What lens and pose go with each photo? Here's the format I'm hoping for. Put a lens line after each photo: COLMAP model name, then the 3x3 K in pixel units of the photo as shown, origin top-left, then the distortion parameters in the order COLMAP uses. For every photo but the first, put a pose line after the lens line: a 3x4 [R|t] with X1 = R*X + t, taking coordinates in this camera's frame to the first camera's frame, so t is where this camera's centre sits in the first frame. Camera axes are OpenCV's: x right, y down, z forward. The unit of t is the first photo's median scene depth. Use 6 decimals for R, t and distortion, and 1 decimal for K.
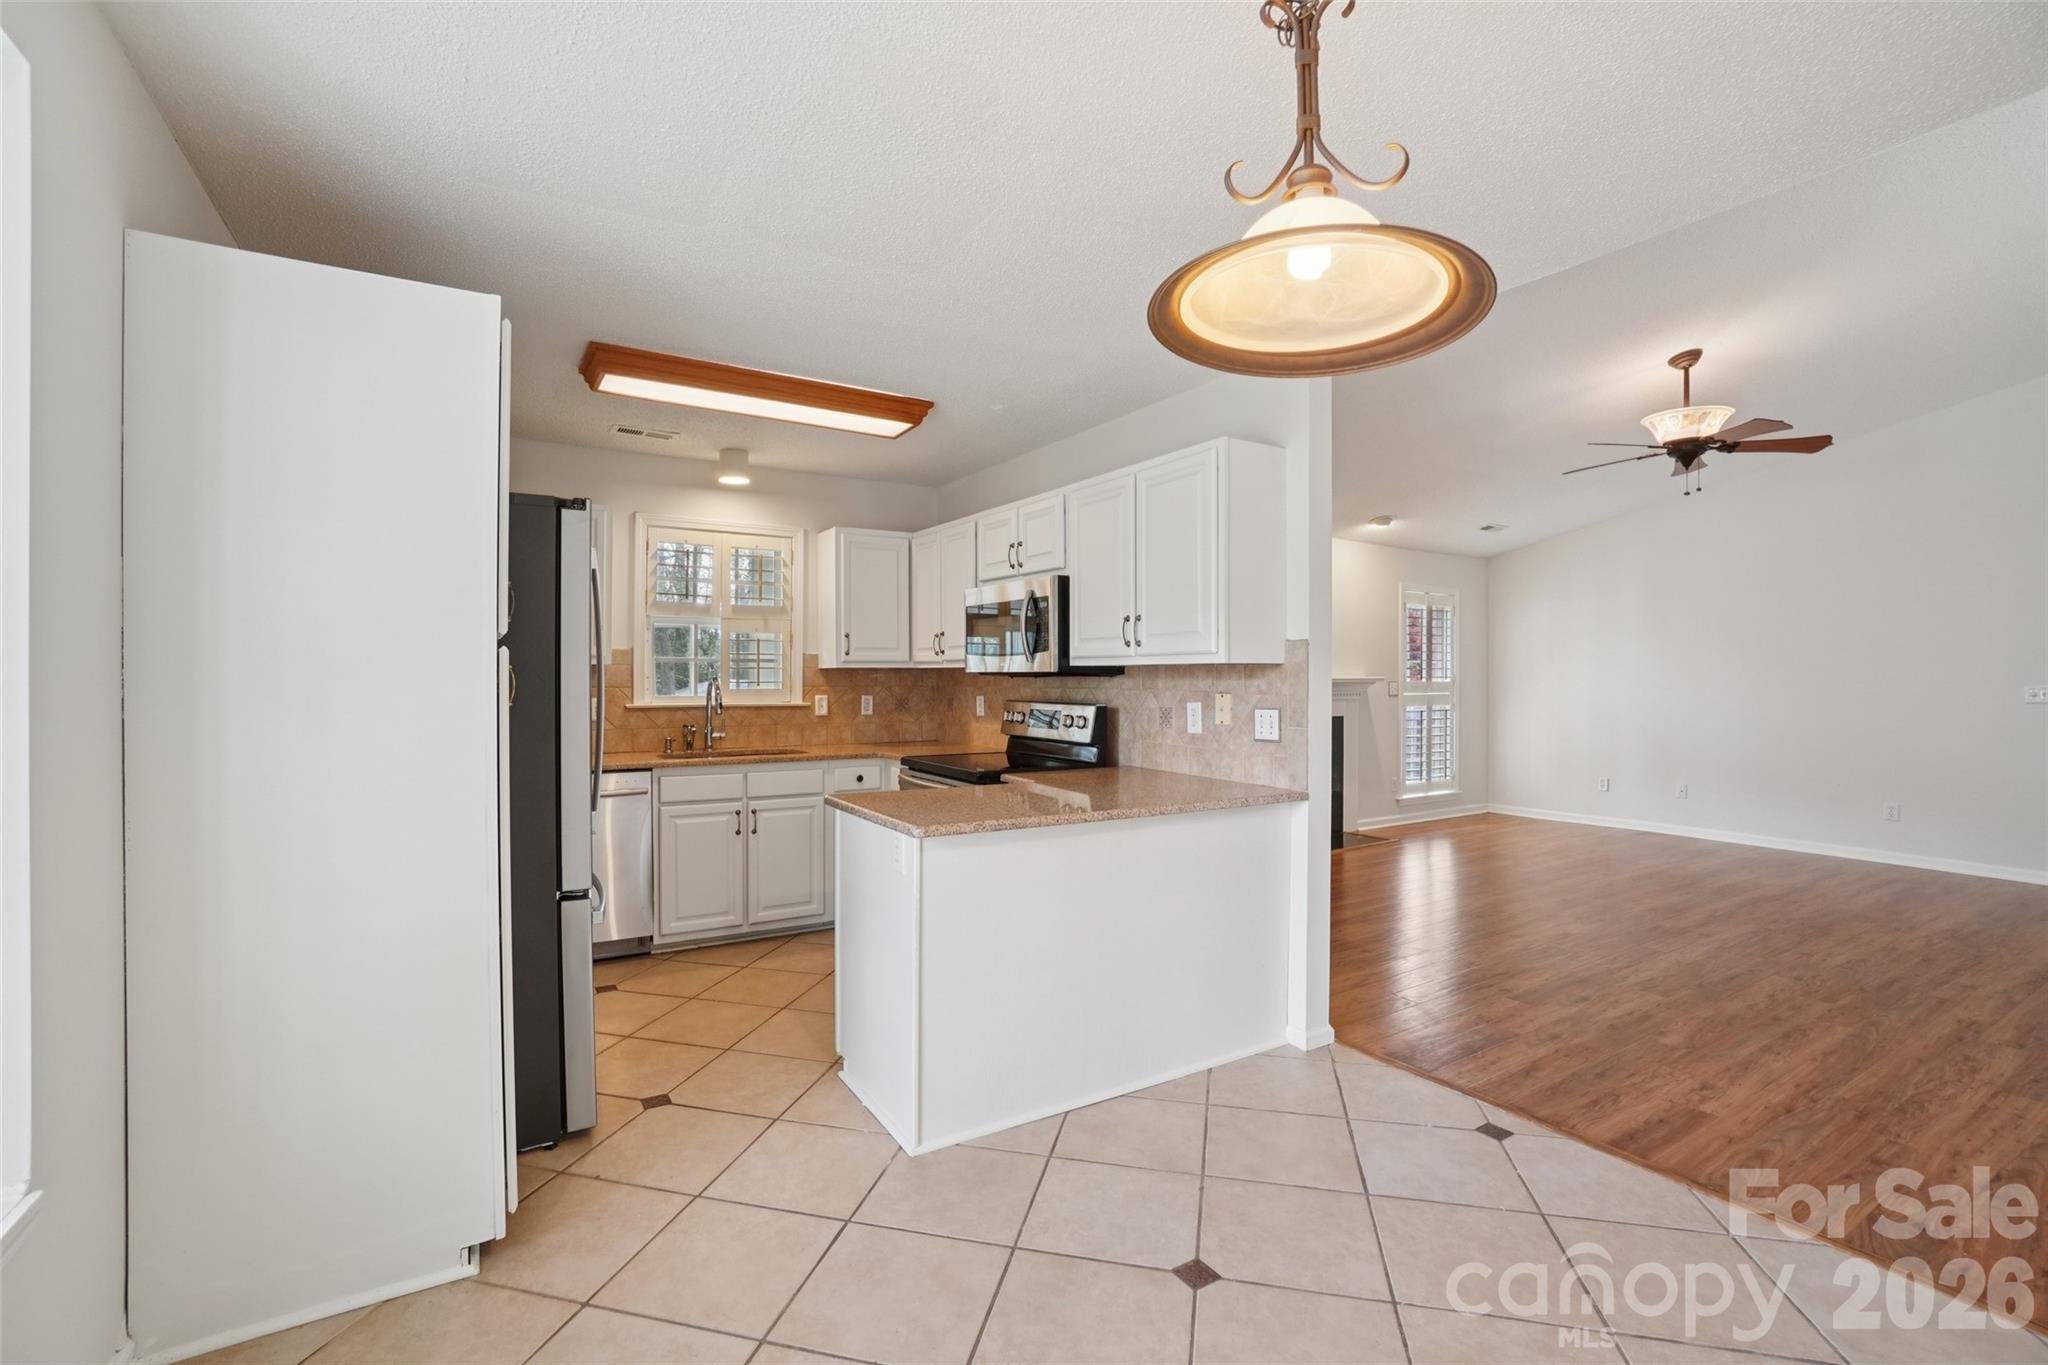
lens RADIAL K [[900.7, 0, 1015.8], [0, 900.7, 673.5], [0, 0, 1]] dist [-0.058509, 0.021150]
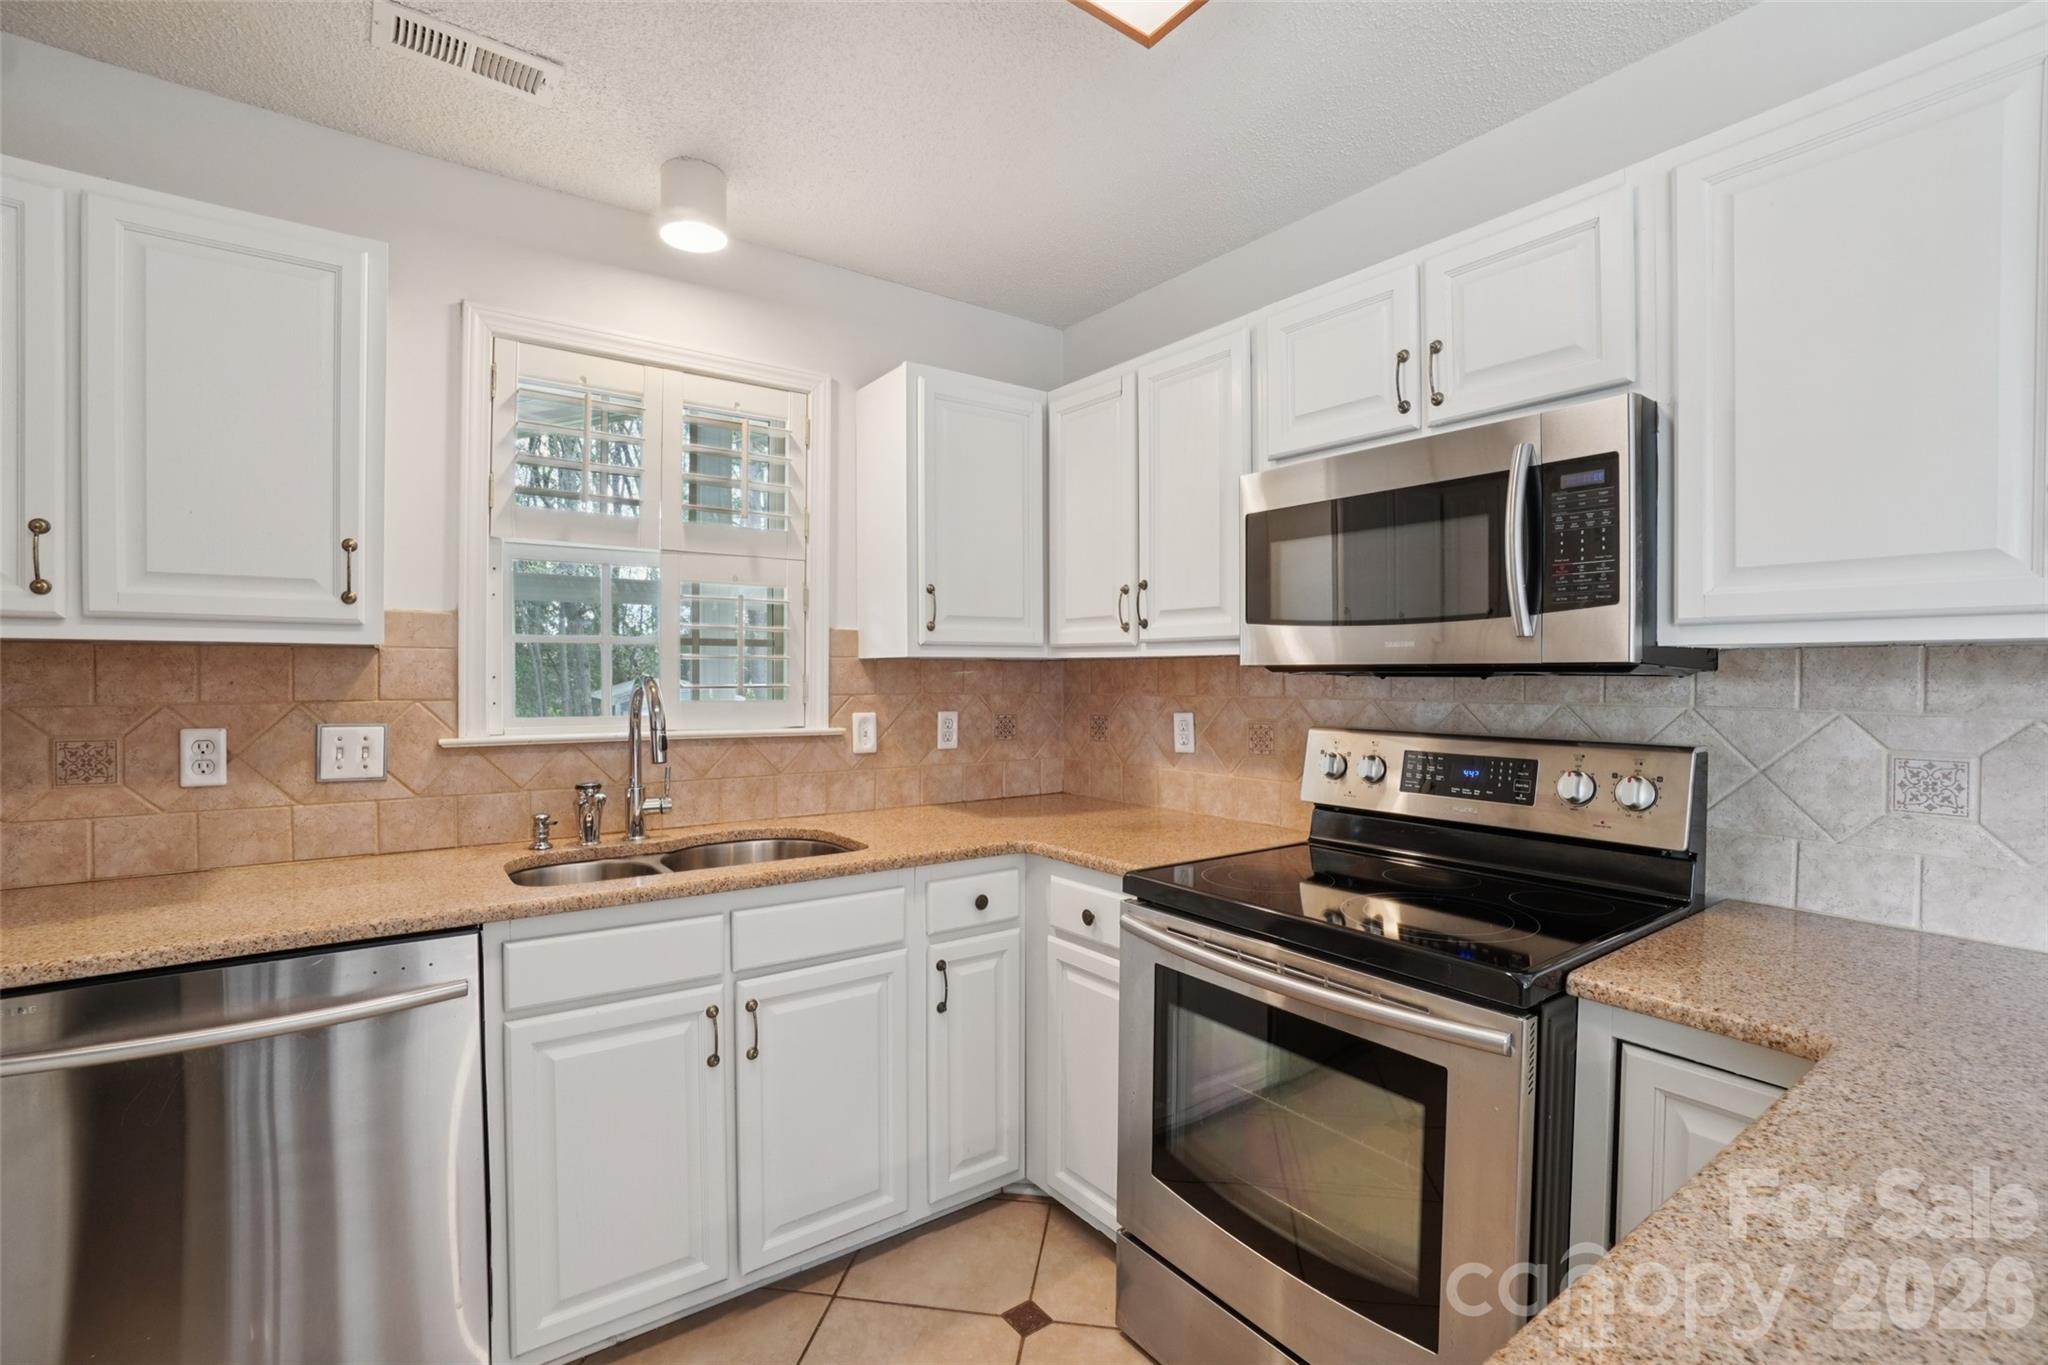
lens RADIAL K [[894.2, 0, 1019.9], [0, 894.2, 685.2], [0, 0, 1]] dist [-0.063576, 0.021618]
pose [[0.996622, -0.000315, 0.082130, -0.194384], [-0.000827, 0.999904, 0.013864, 0.002136], [-0.082127, -0.013885, 0.996525, 0.564353]]
